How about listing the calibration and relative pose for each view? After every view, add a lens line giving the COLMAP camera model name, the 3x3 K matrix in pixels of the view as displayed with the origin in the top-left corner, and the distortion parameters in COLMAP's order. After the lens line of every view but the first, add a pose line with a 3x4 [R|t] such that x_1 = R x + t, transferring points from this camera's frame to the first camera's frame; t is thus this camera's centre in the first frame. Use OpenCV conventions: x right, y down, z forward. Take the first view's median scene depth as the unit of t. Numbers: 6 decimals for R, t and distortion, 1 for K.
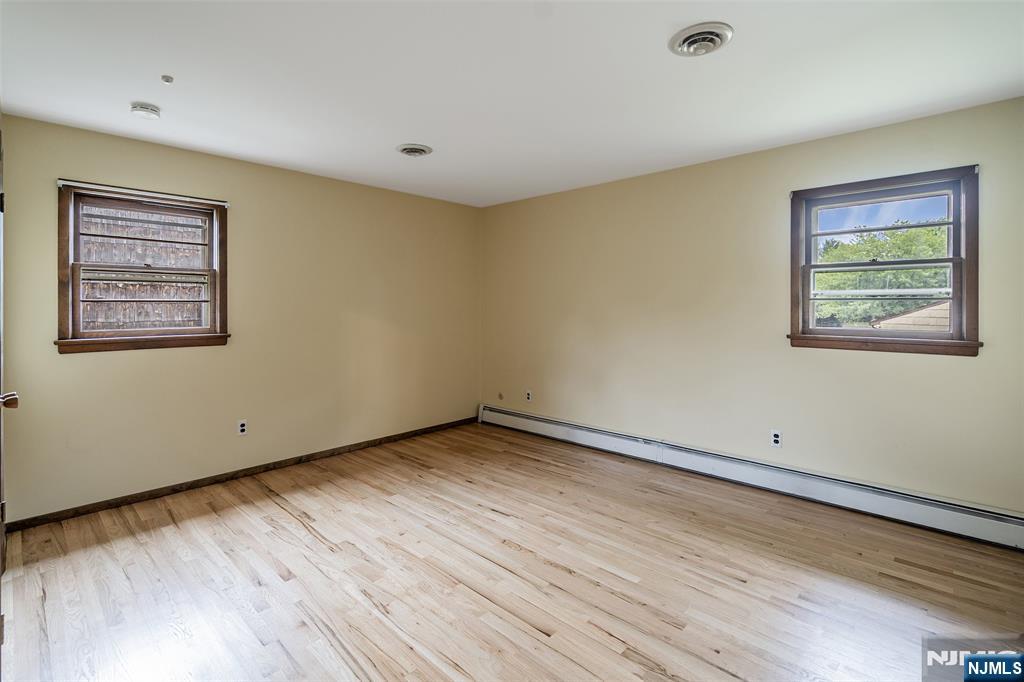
lens RADIAL K [[473.0, 0, 512.2], [0, 473.0, 311.5], [0, 0, 1]] dist [-0.003393, -0.000526]
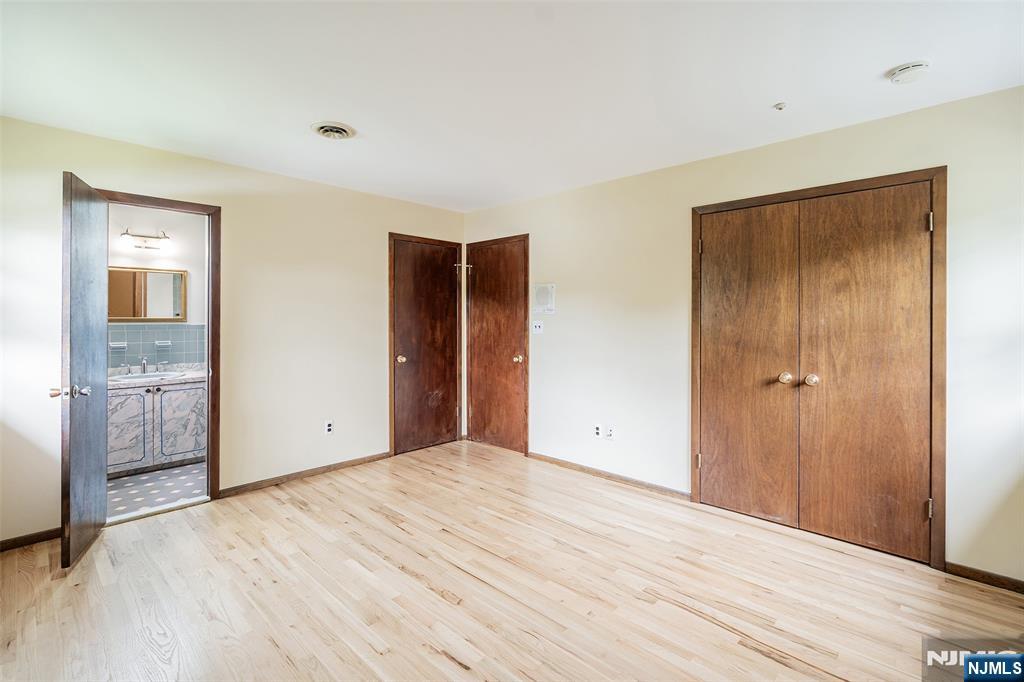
lens RADIAL K [[480.5, 0, 498.8], [0, 480.5, 320.1], [0, 0, 1]] dist [-0.004131, -0.000196]
pose [[-0.999312, -0.002412, 0.037011, -0.127064], [-0.002080, 0.999957, 0.008998, -0.013316], [-0.037031, 0.008915, -0.999274, 2.005505]]
